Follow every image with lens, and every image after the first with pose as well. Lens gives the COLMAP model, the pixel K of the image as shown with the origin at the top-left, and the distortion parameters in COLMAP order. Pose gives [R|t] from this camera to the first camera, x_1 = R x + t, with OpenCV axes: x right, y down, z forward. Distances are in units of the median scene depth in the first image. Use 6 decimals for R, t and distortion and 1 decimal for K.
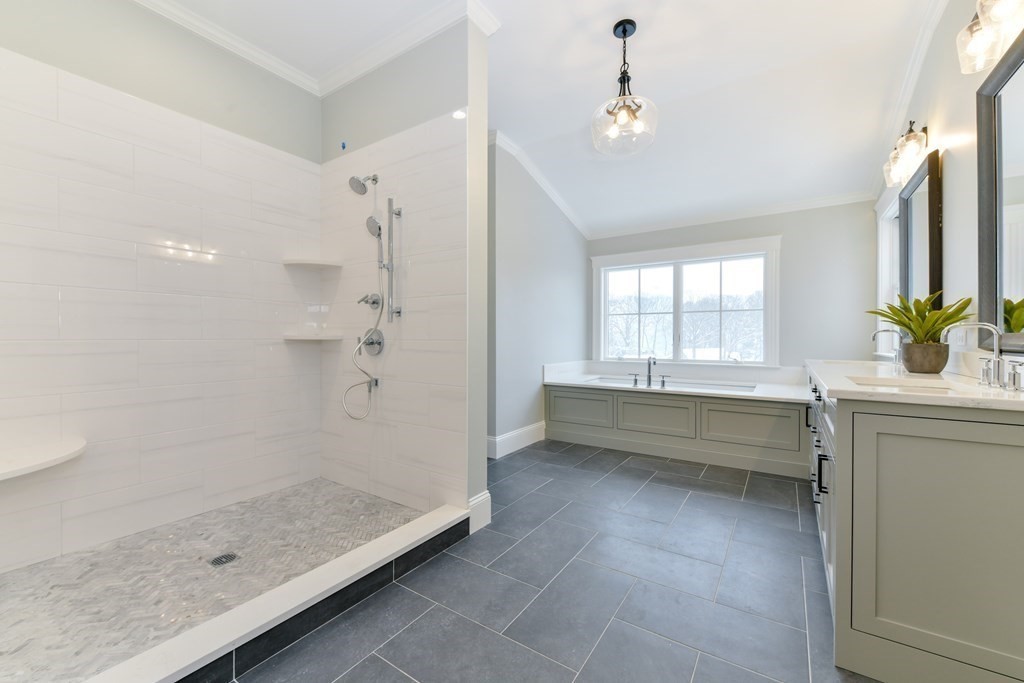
lens RADIAL K [[408.5, 0, 513.4], [0, 408.5, 338.3], [0, 0, 1]] dist [0.002114, -0.001287]
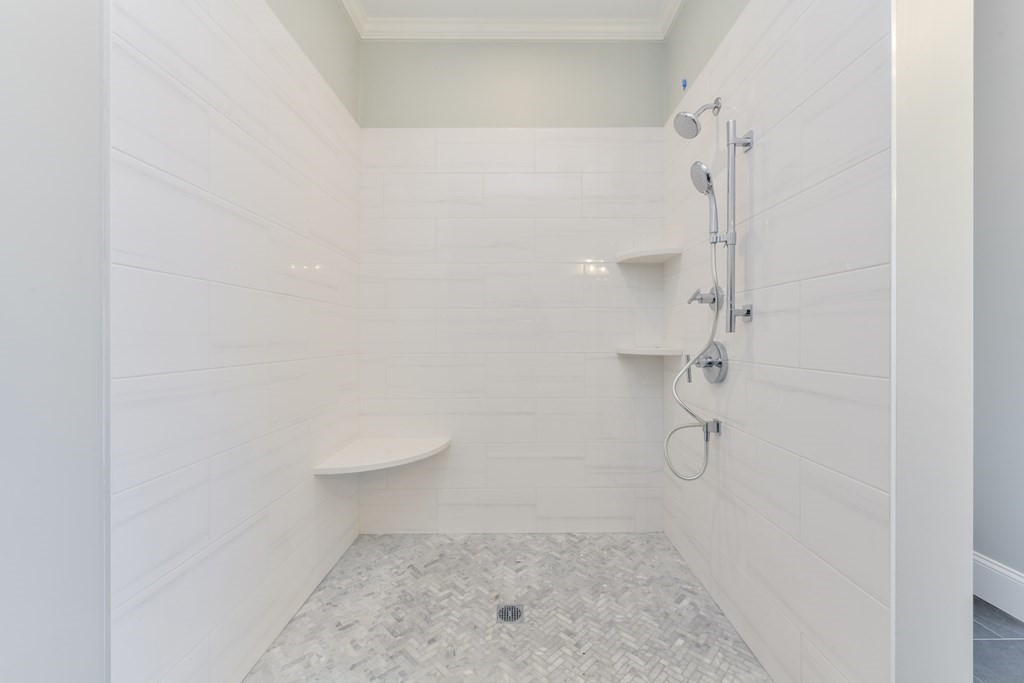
lens RADIAL K [[408.5, 0, 515.3], [0, 408.5, 336.9], [0, 0, 1]] dist [0.002114, -0.001287]
pose [[0.561930, -0.003936, -0.827176, 0.011080], [0.003073, 0.999992, -0.002670, -0.032252], [0.827179, -0.001042, 0.561937, 0.419840]]
